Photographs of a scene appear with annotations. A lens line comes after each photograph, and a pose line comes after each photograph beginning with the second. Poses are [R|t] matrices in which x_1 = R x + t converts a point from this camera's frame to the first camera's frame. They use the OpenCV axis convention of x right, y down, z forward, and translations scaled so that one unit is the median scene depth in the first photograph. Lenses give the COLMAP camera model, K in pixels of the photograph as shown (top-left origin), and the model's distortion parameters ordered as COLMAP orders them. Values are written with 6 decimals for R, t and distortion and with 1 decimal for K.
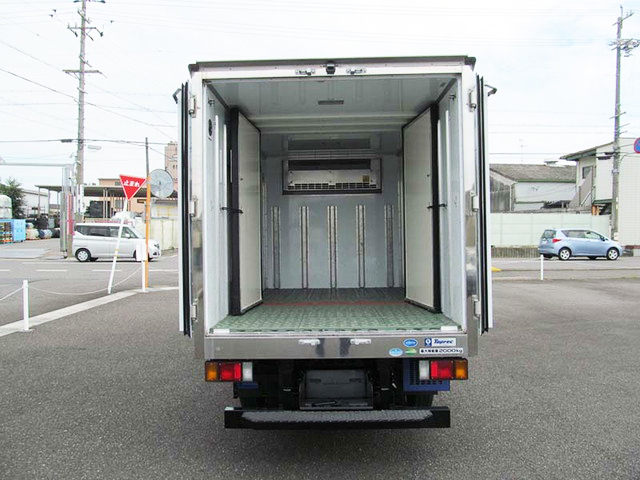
lens RADIAL K [[529.0, 0, 320.0], [0, 529.0, 240.0], [0, 0, 1]] dist [0.005923, -0.000787]
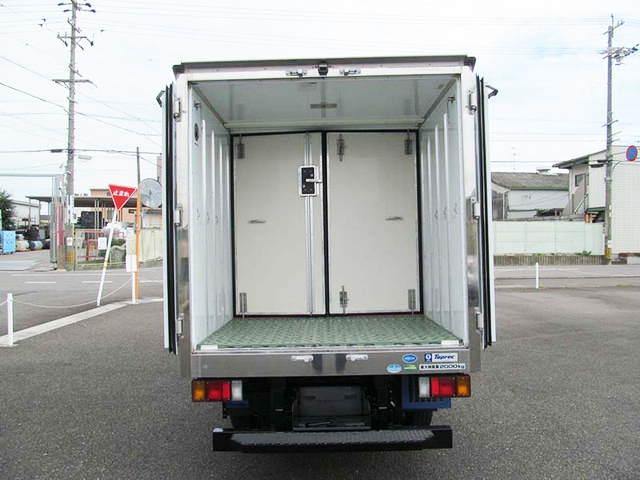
lens RADIAL K [[529.0, 0, 320.0], [0, 529.0, 240.0], [0, 0, 1]] dist [0.005923, -0.000787]
pose [[0.999906, -0.006289, 0.012155, 0.000750], [0.006505, 0.999819, -0.017867, -0.000955], [-0.012041, 0.017945, 0.999766, 0.042896]]
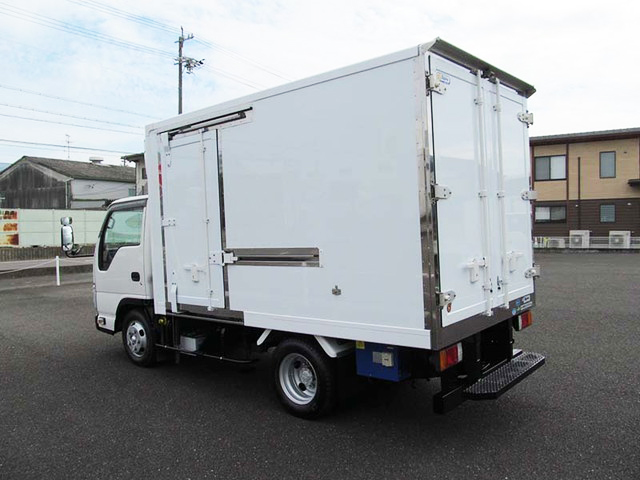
lens RADIAL K [[529.0, 0, 320.0], [0, 529.0, 240.0], [0, 0, 1]] dist [0.005923, -0.000787]
pose [[0.622948, -0.036055, 0.781432, -0.703755], [0.036525, 0.999188, 0.016985, 0.009590], [-0.781410, 0.017961, 0.623759, 0.378383]]
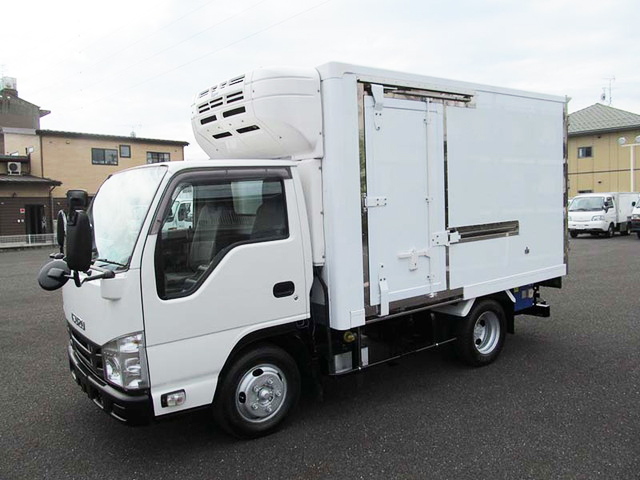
lens RADIAL K [[529.0, 0, 320.0], [0, 529.0, 240.0], [0, 0, 1]] dist [0.005923, -0.000787]
pose [[-0.635300, -0.011182, 0.772185, -0.408533], [0.058910, 0.996280, 0.062894, -0.115581], [-0.770016, 0.085446, -0.632278, 7.675776]]
